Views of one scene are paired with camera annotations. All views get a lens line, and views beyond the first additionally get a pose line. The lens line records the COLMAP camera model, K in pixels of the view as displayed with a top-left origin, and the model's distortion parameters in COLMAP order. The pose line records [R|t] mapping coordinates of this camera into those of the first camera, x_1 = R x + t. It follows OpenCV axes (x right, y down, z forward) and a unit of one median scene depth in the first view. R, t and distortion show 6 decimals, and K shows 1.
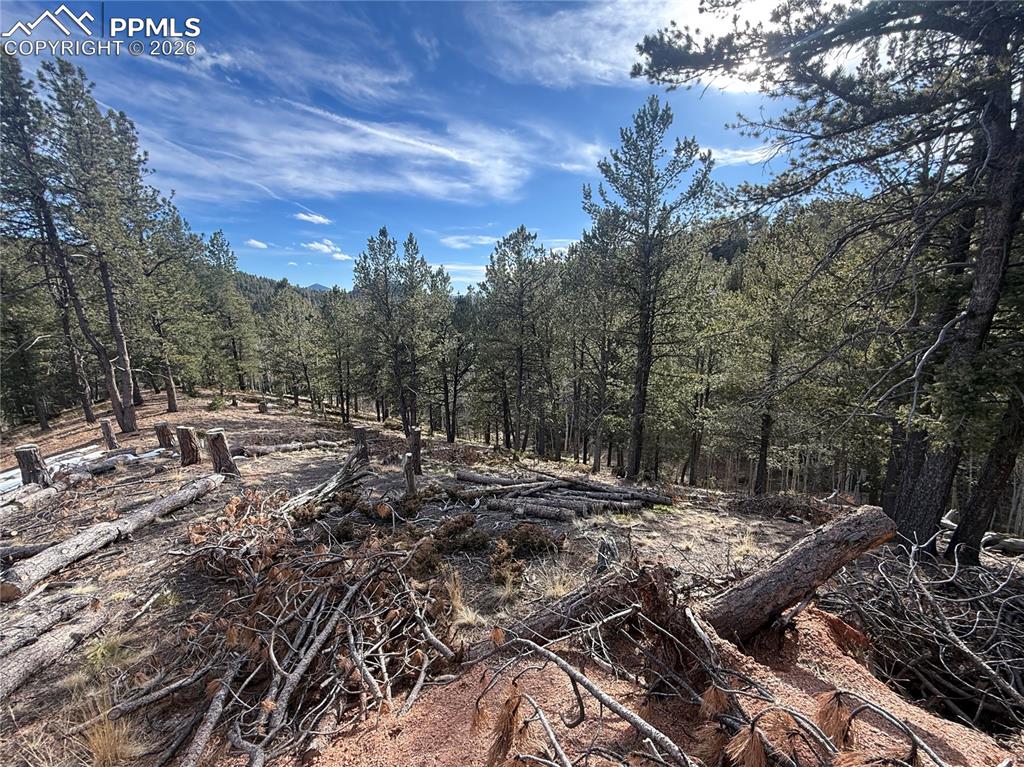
lens RADIAL K [[420.5, 0, 506.9], [0, 420.5, 381.5], [0, 0, 1]] dist [0.000904, 0.000124]
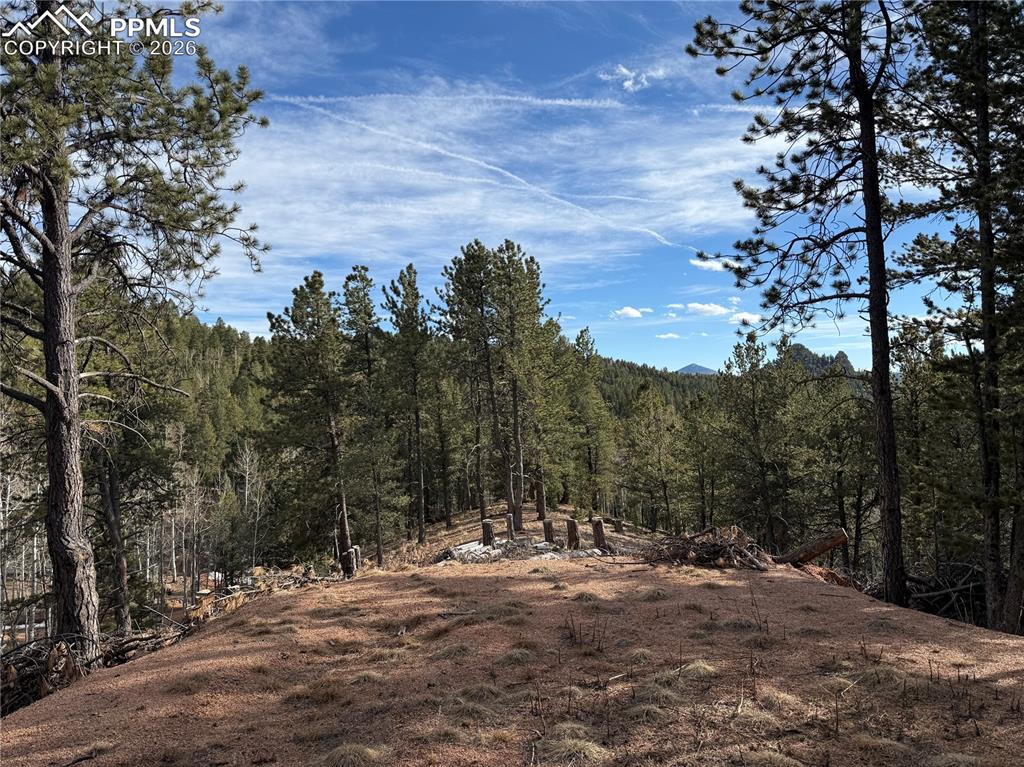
lens RADIAL K [[701.2, 0, 509.5], [0, 701.2, 385.6], [0, 0, 1]] dist [0.011494, 0.000645]
pose [[0.783372, -0.030443, -0.620807, 0.160388], [-0.088687, 0.983105, -0.160120, 0.023747], [0.615193, 0.180491, 0.767437, -0.315590]]
